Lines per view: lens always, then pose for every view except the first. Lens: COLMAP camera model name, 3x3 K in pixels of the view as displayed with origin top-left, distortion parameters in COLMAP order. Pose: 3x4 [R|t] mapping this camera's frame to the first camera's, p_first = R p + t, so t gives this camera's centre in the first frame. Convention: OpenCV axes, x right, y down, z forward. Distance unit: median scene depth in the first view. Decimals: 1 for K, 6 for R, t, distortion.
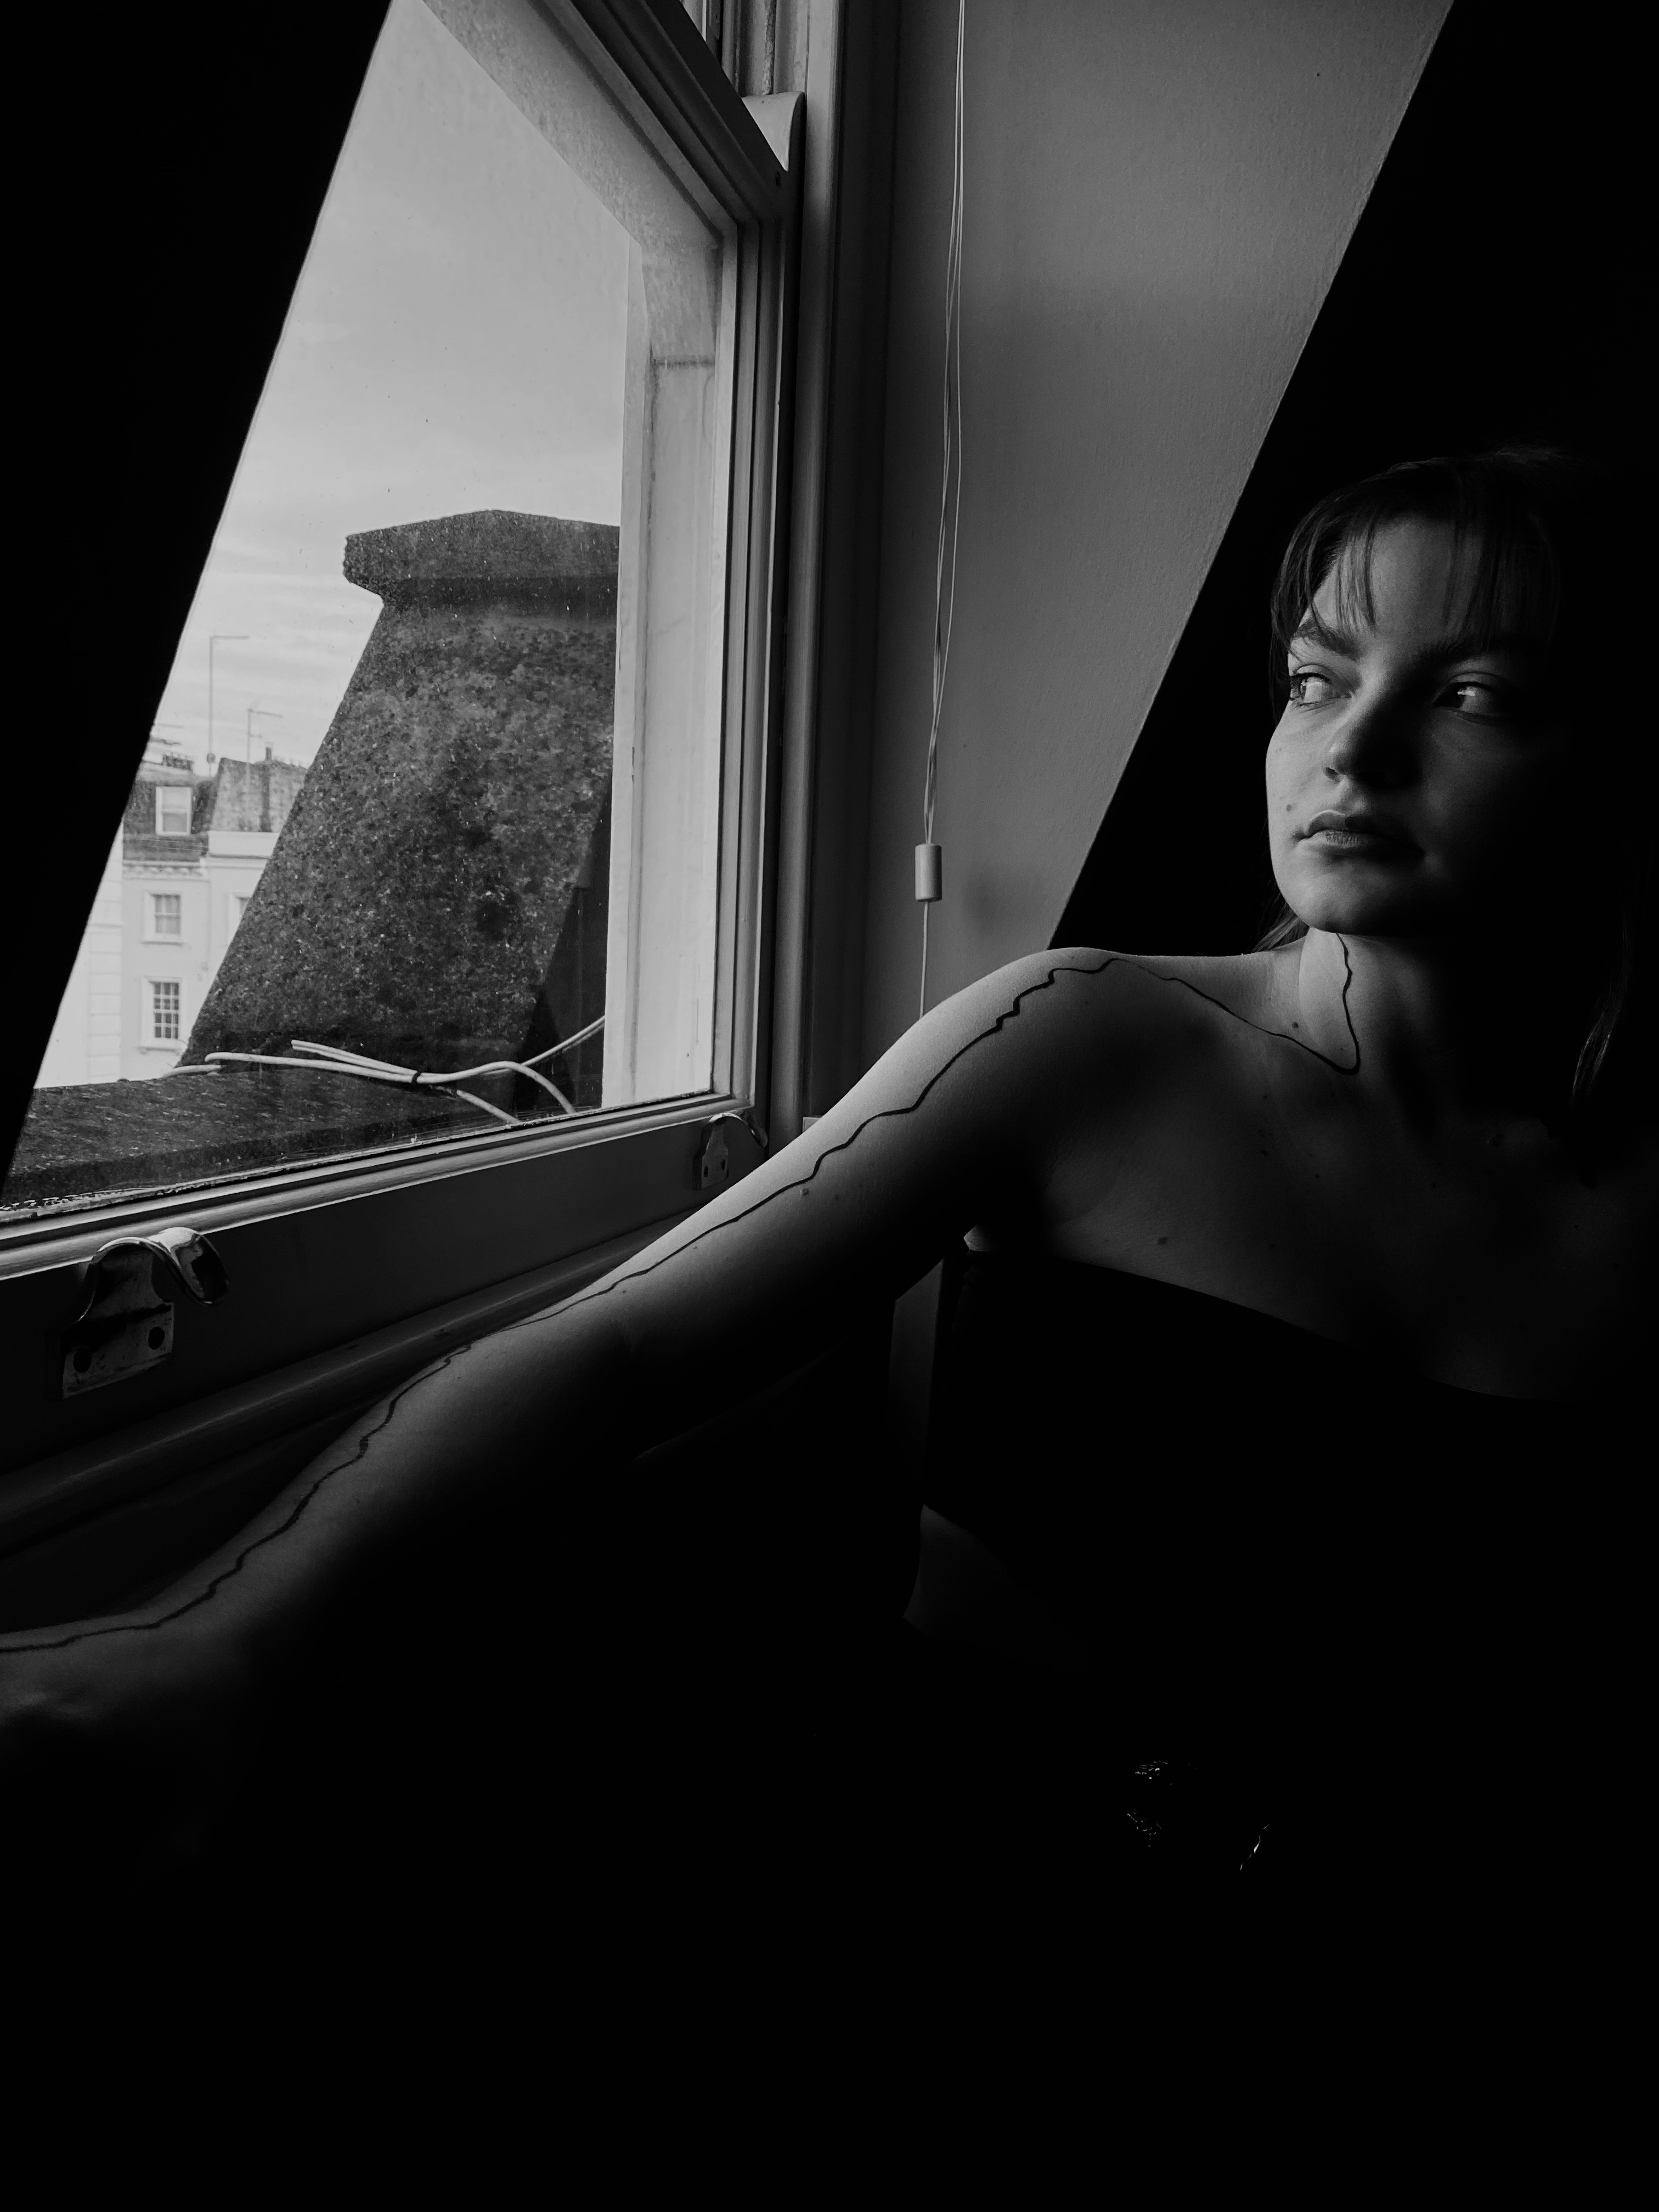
lens RADIAL K [[1692.2, 0, 835.7], [0, 1692.2, 1114.8], [0, 0, 1]] dist [0.000927, 0.000836]
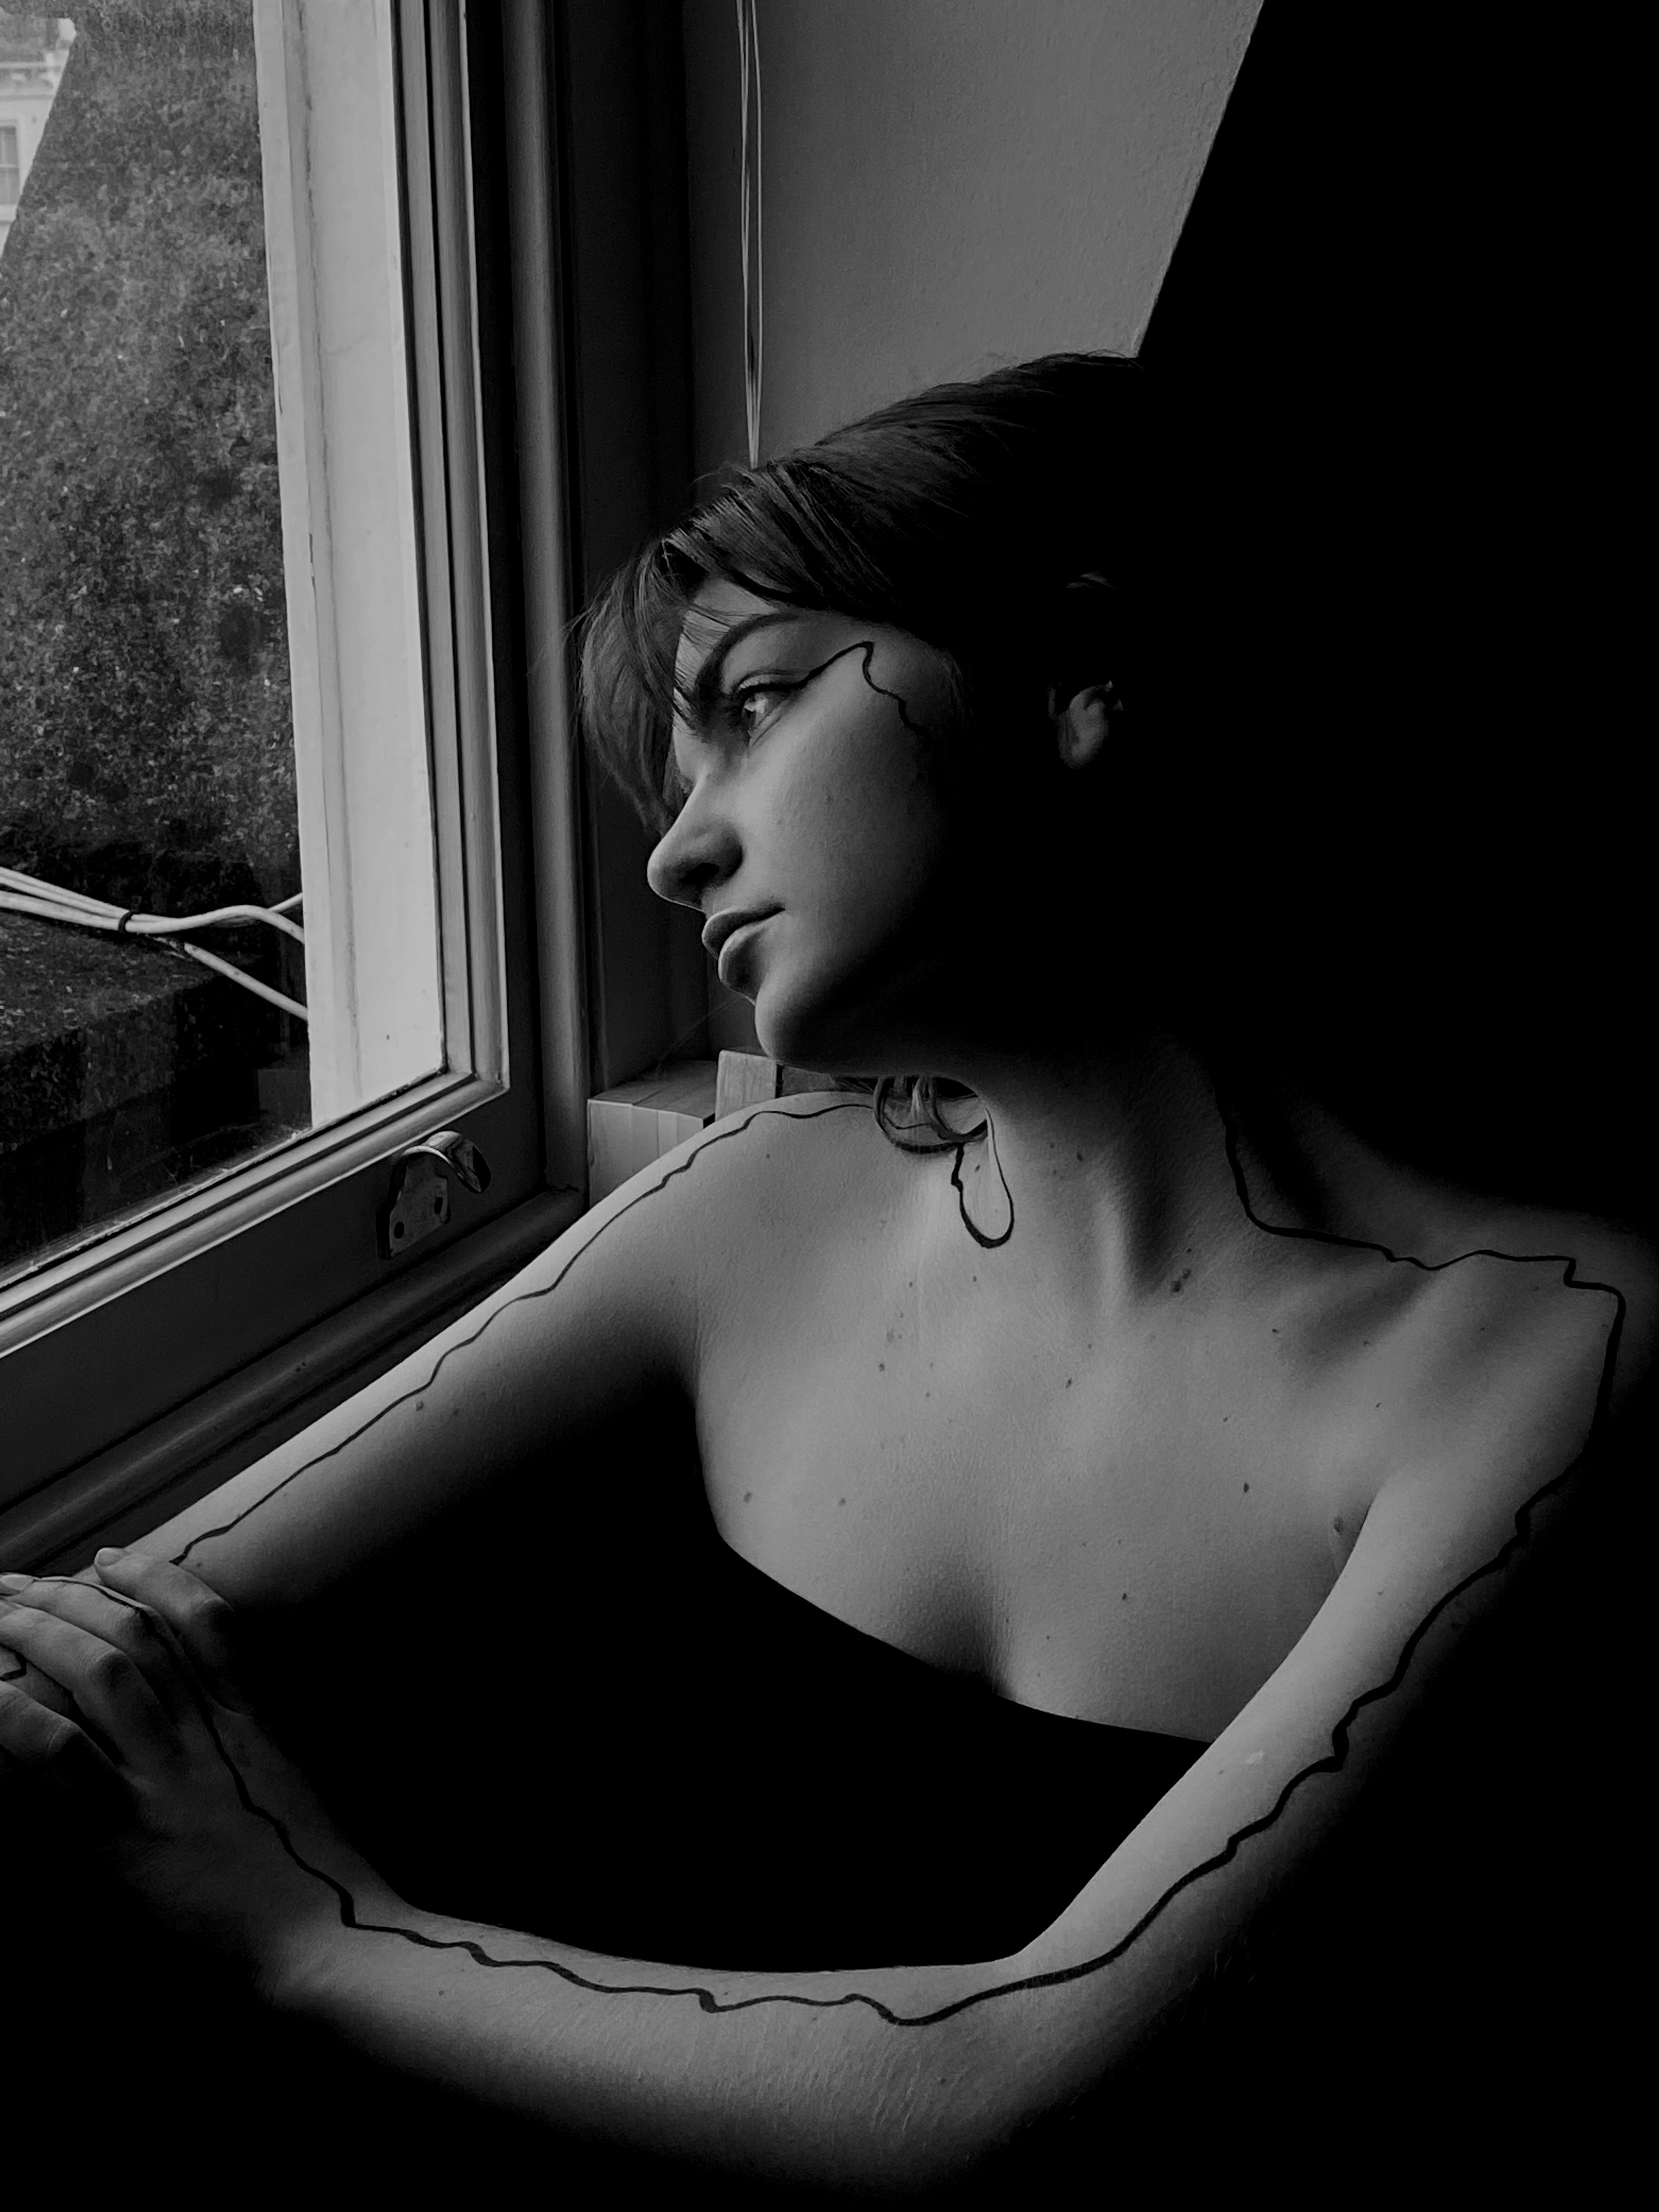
lens RADIAL K [[3212.1, 0, 826.8], [0, 3212.1, 1102.6], [0, 0, 1]] dist [-0.006994, 0.000000]
pose [[0.990362, -0.021103, -0.136886, 0.162868], [0.045148, 0.983529, 0.175019, -0.140952], [0.130938, -0.179512, 0.975003, -0.146752]]
